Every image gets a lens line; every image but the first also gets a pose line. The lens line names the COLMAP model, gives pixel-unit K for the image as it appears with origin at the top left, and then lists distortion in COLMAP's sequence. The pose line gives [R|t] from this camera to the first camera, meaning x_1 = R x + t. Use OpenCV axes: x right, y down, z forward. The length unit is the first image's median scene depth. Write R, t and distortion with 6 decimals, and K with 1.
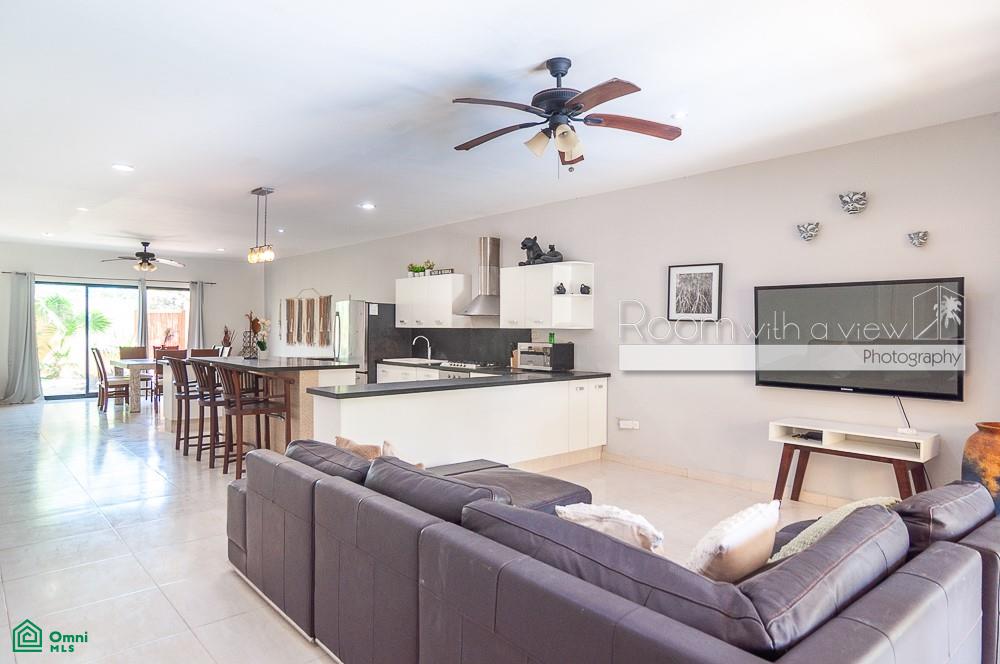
lens RADIAL K [[603.5, 0, 500.0], [0, 603.5, 332.0], [0, 0, 1]] dist [0.001425, -0.000052]
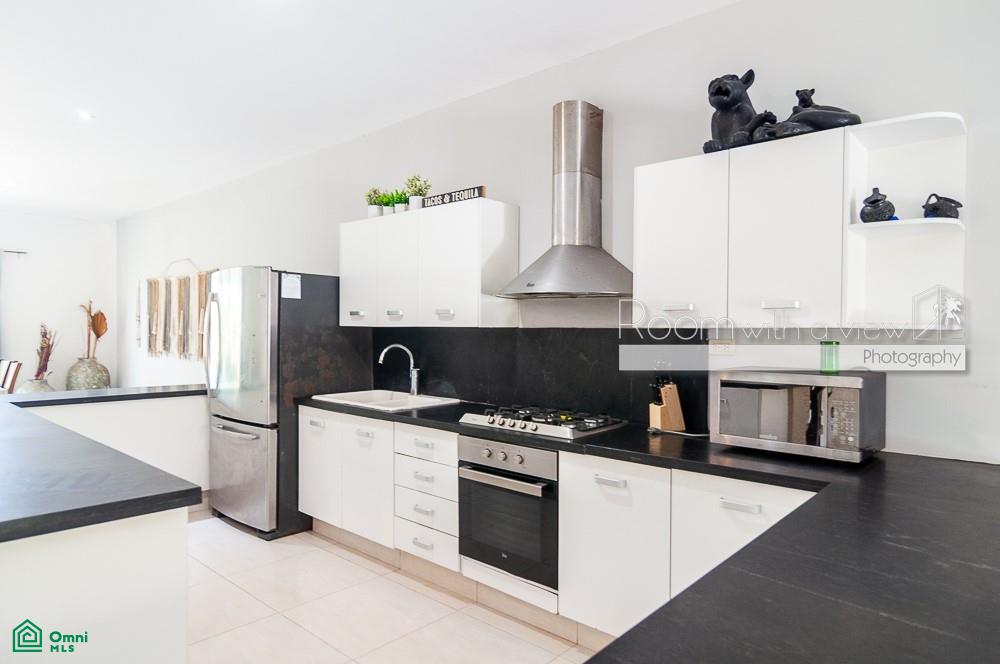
lens RADIAL K [[603.5, 0, 500.0], [0, 603.5, 332.0], [0, 0, 1]] dist [0.001425, -0.000052]
pose [[0.994328, 0.000180, 0.106356, -0.102182], [-0.000062, 0.999999, -0.001114, -0.002439], [-0.106356, 0.001101, 0.994328, 0.535917]]
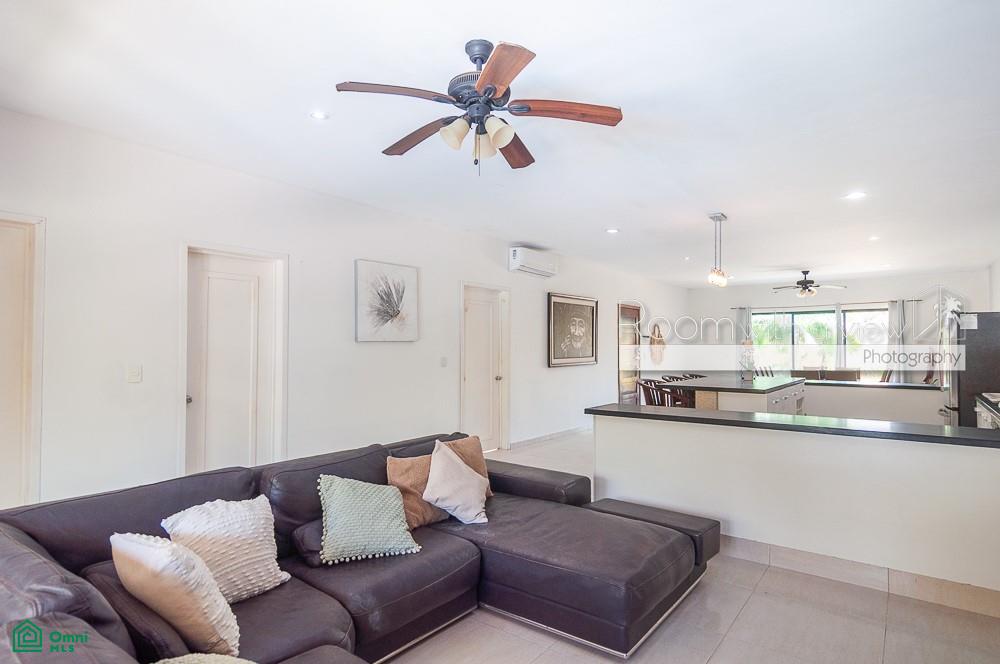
lens RADIAL K [[530.5, 0, 500.0], [0, 530.5, 332.0], [0, 0, 1]] dist [0.000601, 0.000304]
pose [[0.172390, -0.036257, -0.984361, 0.314028], [-0.003609, 0.999292, -0.037439, 0.000088], [0.985022, 0.010007, 0.172137, 0.350023]]
